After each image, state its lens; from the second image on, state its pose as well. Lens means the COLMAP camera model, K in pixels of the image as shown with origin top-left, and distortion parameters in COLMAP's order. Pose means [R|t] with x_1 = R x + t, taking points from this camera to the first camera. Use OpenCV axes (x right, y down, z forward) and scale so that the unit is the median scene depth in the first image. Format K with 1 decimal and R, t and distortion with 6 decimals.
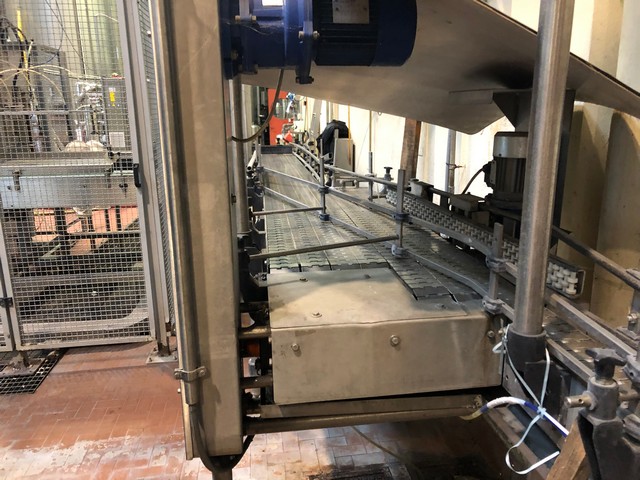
lens RADIAL K [[527.4, 0, 320.7], [0, 527.4, 239.6], [0, 0, 1]] dist [0.051680, -0.049501]
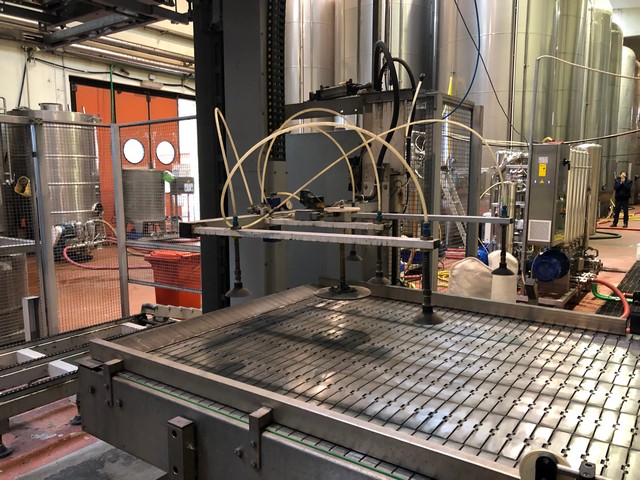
lens RADIAL K [[527.4, 0, 317.3], [0, 527.4, 237.9], [0, 0, 1]] dist [0.051680, -0.049501]
pose [[0.734779, 0.092222, -0.672008, -0.126767], [-0.172461, 0.983557, -0.053592, -0.089160], [0.656016, 0.155273, 0.738602, 0.294155]]
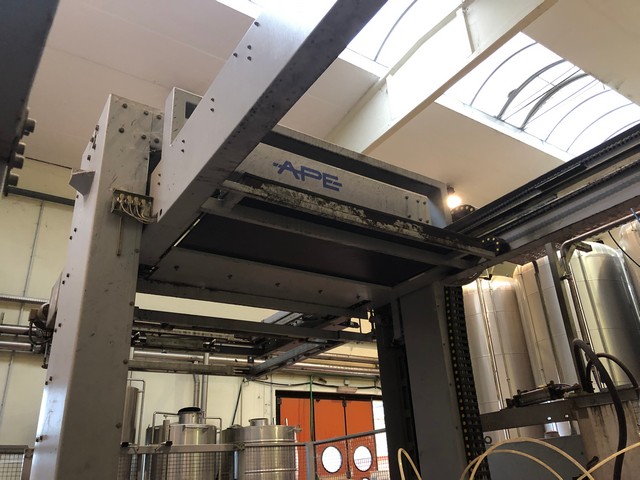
lens RADIAL K [[527.4, 0, 320.4], [0, 527.4, 242.0], [0, 0, 1]] dist [0.051680, -0.049501]
pose [[0.455368, -0.379427, -0.805404, -0.136627], [-0.170350, 0.850793, -0.497124, -0.109240], [0.873854, 0.363575, 0.322788, 0.303813]]
